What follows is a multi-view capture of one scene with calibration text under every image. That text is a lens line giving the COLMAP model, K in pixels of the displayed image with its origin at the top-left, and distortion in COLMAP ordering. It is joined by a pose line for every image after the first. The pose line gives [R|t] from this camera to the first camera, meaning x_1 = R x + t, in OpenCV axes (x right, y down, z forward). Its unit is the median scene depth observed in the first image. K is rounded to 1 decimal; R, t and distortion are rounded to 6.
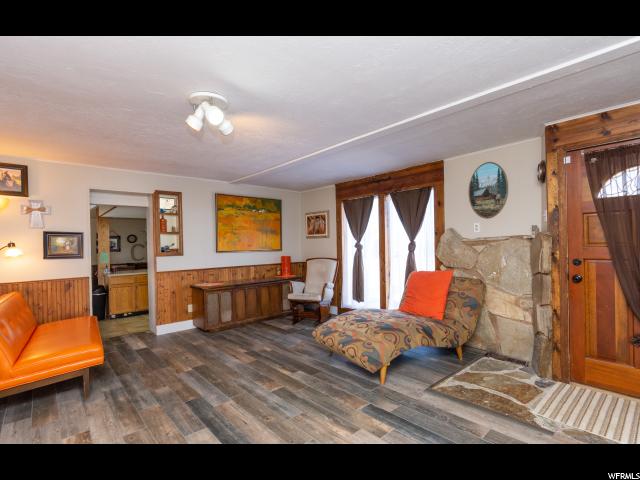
lens RADIAL K [[300.4, 0, 315.7], [0, 300.4, 246.6], [0, 0, 1]] dist [-0.000758, -0.001901]
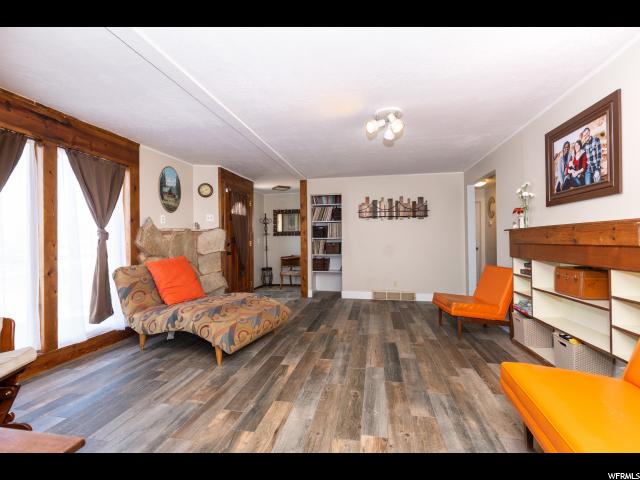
lens RADIAL K [[295.6, 0, 322.6], [0, 295.6, 236.5], [0, 0, 1]] dist [0.001079, -0.001869]
pose [[-0.613445, 0.041225, 0.788661, -0.680088], [0.030189, 0.999131, -0.028745, 0.049537], [-0.789160, 0.006175, -0.614156, 1.163665]]
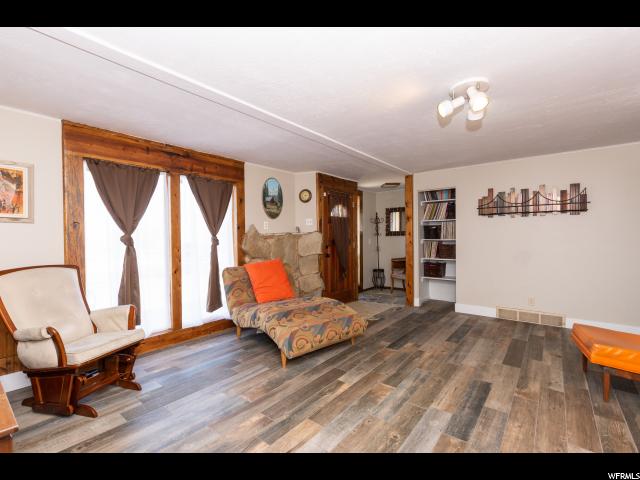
lens RADIAL K [[300.4, 0, 313.3], [0, 300.4, 236.7], [0, 0, 1]] dist [-0.000758, -0.001901]
pose [[-0.152466, 0.026910, 0.987942, -0.728706], [0.022211, 0.999470, -0.023796, 0.019318], [-0.988059, 0.018316, -0.152983, 0.960044]]
